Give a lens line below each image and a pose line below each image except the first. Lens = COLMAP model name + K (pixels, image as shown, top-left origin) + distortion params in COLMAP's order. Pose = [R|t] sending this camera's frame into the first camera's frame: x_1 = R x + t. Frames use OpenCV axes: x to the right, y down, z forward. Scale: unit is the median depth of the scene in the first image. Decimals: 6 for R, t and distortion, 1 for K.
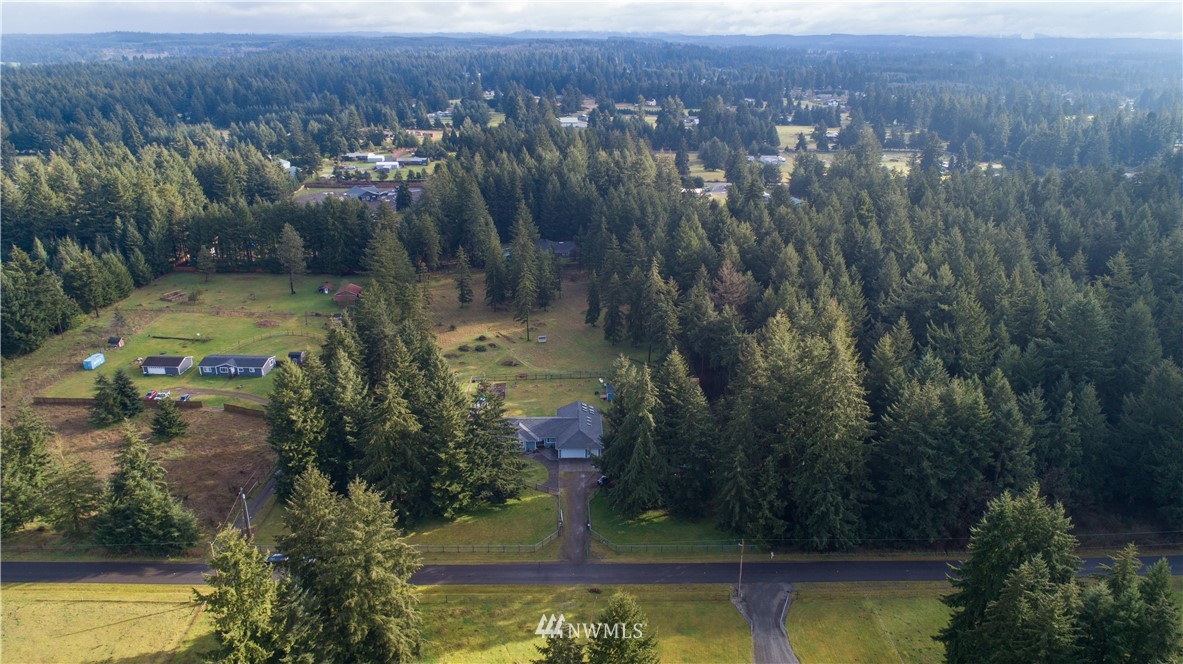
lens RADIAL K [[788.1, 0, 592.0], [0, 788.1, 336.4], [0, 0, 1]] dist [-0.012729, 0.005262]
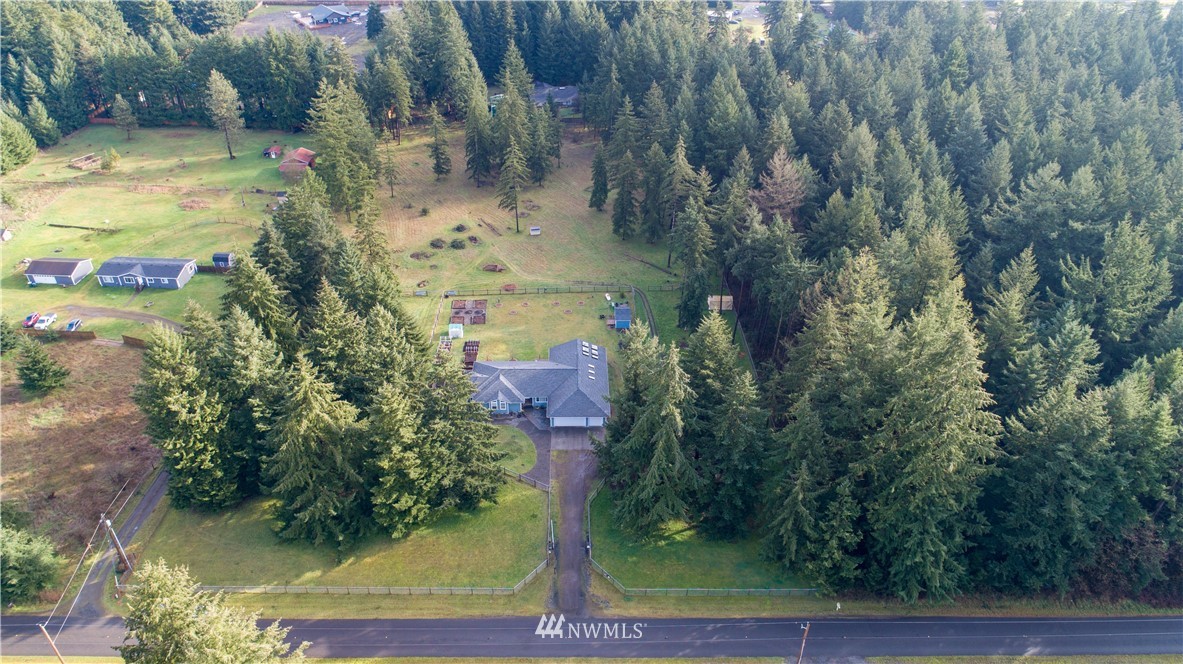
lens RADIAL K [[788.1, 0, 592.0], [0, 788.1, 336.4], [0, 0, 1]] dist [-0.012729, 0.005262]
pose [[0.999908, 0.011949, -0.006475, 0.001310], [-0.010169, 0.973881, 0.226831, -0.089120], [0.009017, -0.226744, 0.973913, 0.234955]]
